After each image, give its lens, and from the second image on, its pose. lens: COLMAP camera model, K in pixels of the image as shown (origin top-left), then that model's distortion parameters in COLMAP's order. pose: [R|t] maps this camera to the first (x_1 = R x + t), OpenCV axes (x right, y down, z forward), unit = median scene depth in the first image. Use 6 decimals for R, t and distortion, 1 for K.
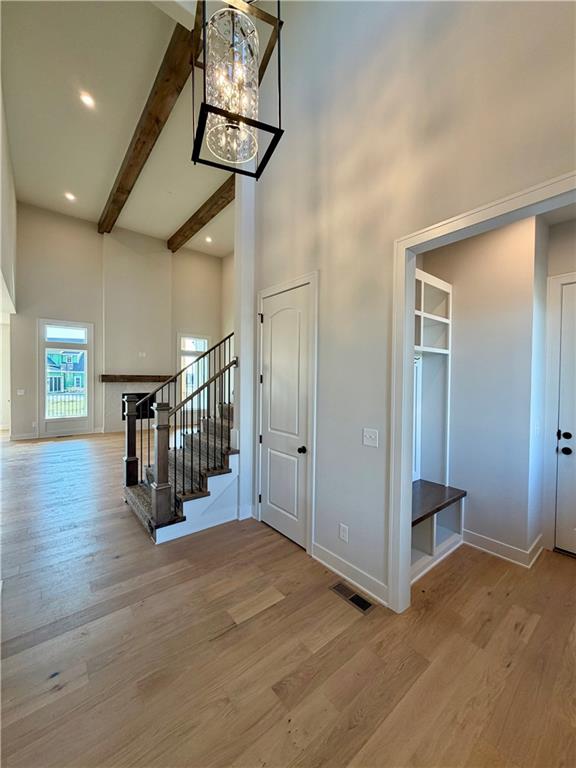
lens RADIAL K [[306.3, 0, 288.9], [0, 306.3, 380.5], [0, 0, 1]] dist [0.001092, 0.000045]
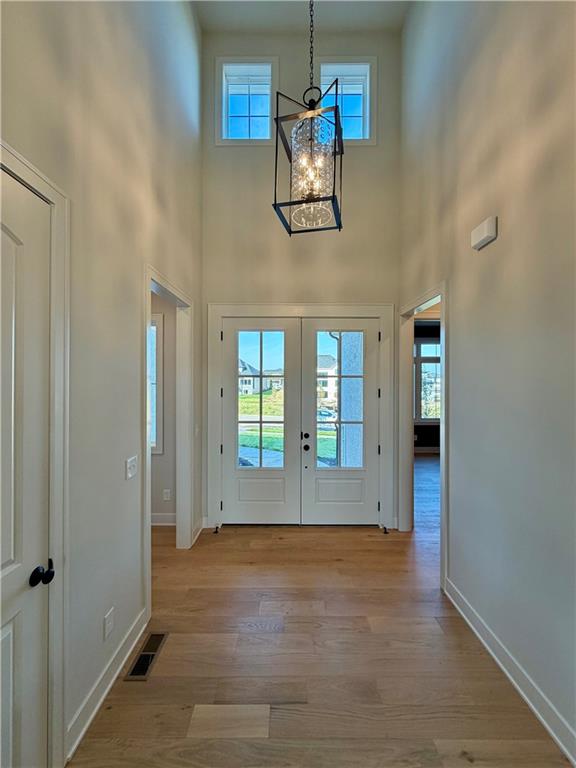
lens RADIAL K [[306.3, 0, 287.0], [0, 306.3, 382.2], [0, 0, 1]] dist [0.001092, 0.000045]
pose [[-0.773512, -0.005451, 0.633759, -0.332873], [0.002046, 0.999936, 0.011098, -0.032708], [-0.633779, 0.009881, -0.773451, 0.740133]]
